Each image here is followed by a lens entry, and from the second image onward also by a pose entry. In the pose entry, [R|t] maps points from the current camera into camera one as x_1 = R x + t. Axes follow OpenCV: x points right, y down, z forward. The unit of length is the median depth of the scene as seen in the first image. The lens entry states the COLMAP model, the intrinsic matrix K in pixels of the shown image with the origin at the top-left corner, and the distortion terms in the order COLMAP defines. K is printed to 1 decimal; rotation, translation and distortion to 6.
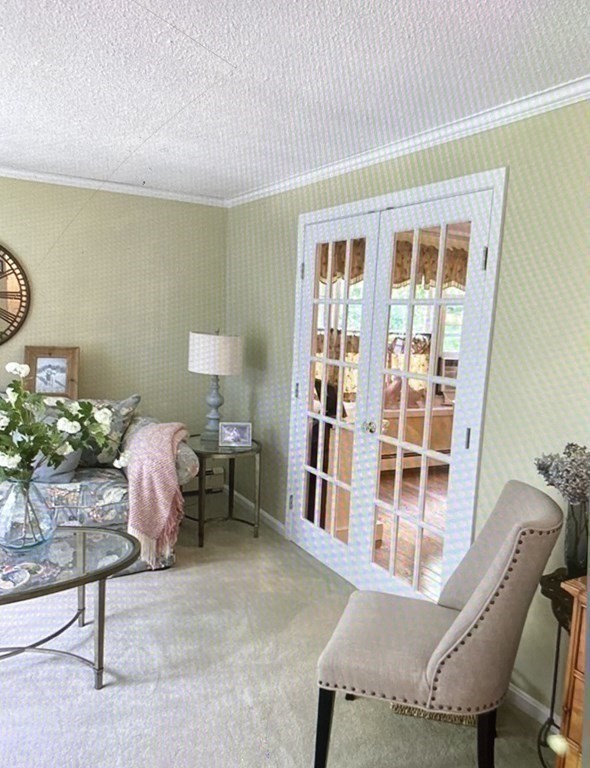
lens RADIAL K [[604.2, 0, 294.6], [0, 604.2, 383.6], [0, 0, 1]] dist [-0.014676, -0.005361]
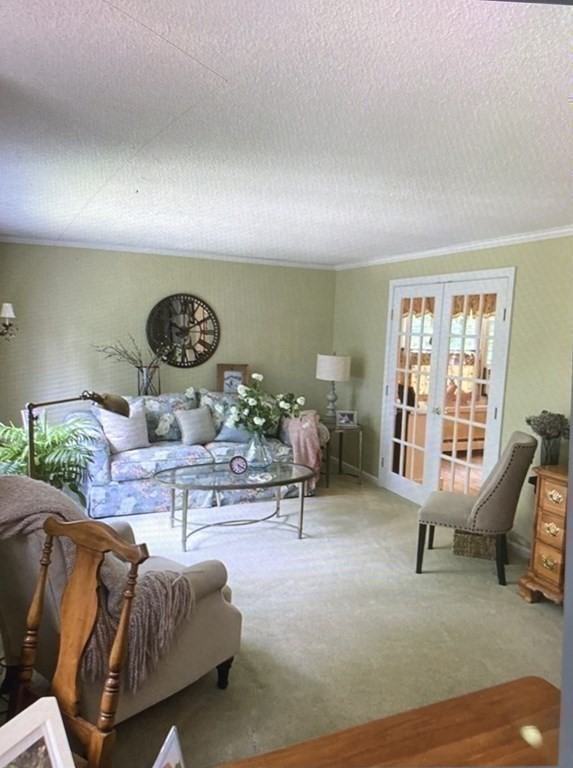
lens RADIAL K [[587.7, 0, 272.1], [0, 587.7, 404.0], [0, 0, 1]] dist [0.011873, -0.015283]
pose [[0.992671, -0.004226, -0.120776, -0.113467], [0.006244, 0.999847, 0.016342, 0.021338], [0.120688, -0.016976, 0.992545, -0.574391]]
